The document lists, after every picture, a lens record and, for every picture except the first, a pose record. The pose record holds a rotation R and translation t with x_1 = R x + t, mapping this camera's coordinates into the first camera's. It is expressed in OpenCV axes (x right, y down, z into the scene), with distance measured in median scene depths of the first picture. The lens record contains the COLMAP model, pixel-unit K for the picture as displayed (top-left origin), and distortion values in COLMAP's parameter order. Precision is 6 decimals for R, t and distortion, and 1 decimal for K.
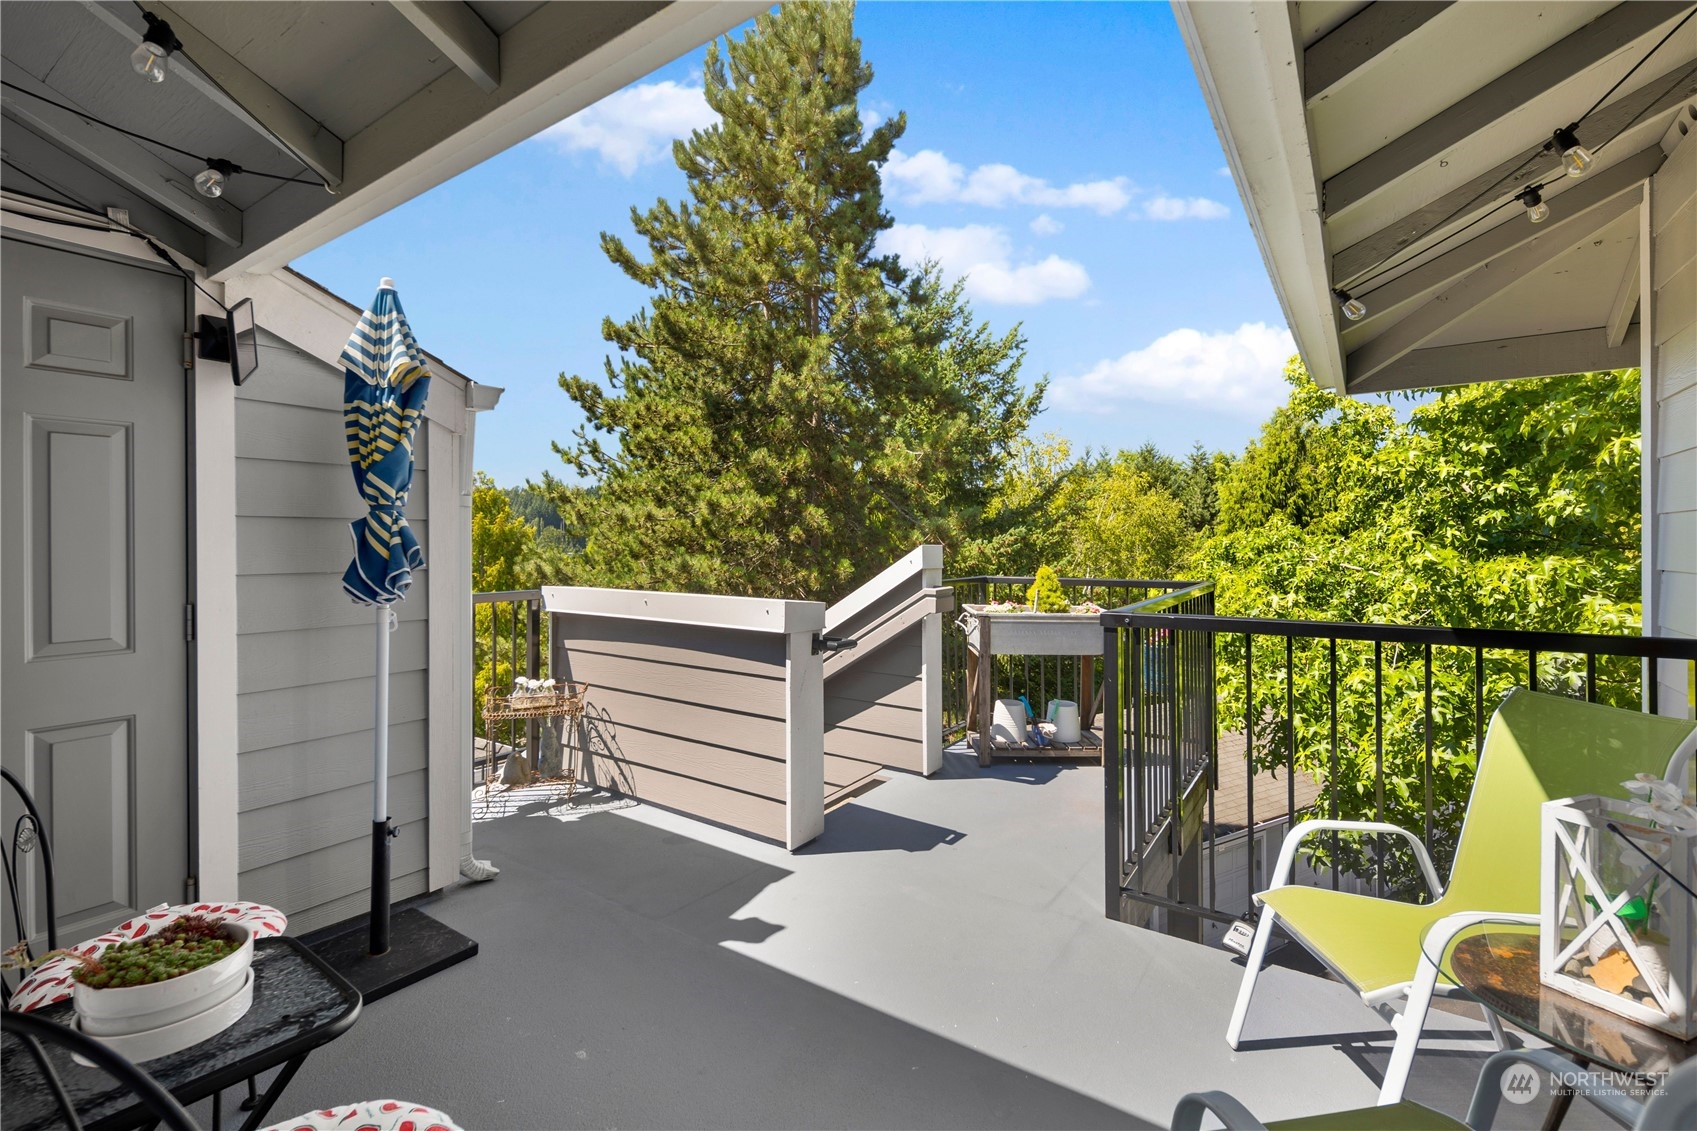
lens RADIAL K [[738.2, 0, 851.3], [0, 738.2, 478.9], [0, 0, 1]] dist [-0.000031, -0.000885]
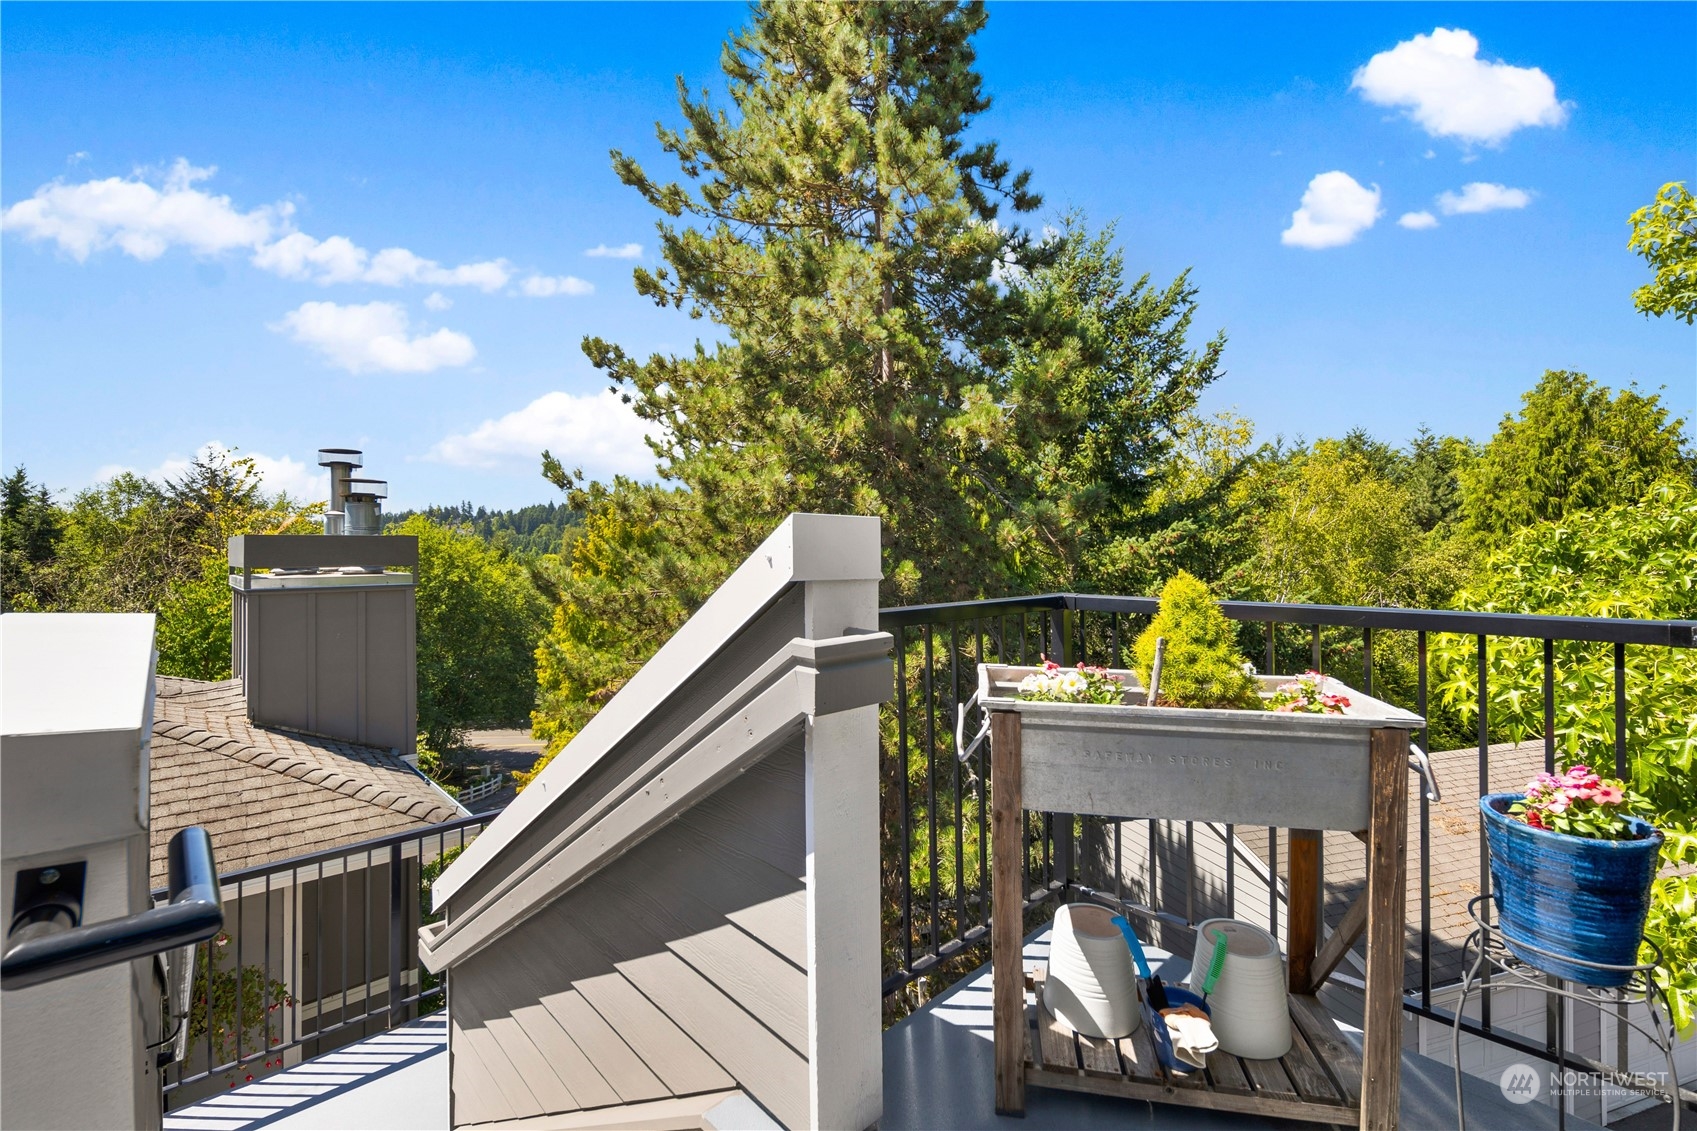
lens RADIAL K [[760.7, 0, 848.8], [0, 760.7, 500.6], [0, 0, 1]] dist [0.034531, -0.019788]
pose [[0.979799, -0.014340, -0.199470, 0.030853], [0.019969, 0.999456, 0.026233, 0.011761], [0.198986, -0.029686, 0.979553, 0.103821]]
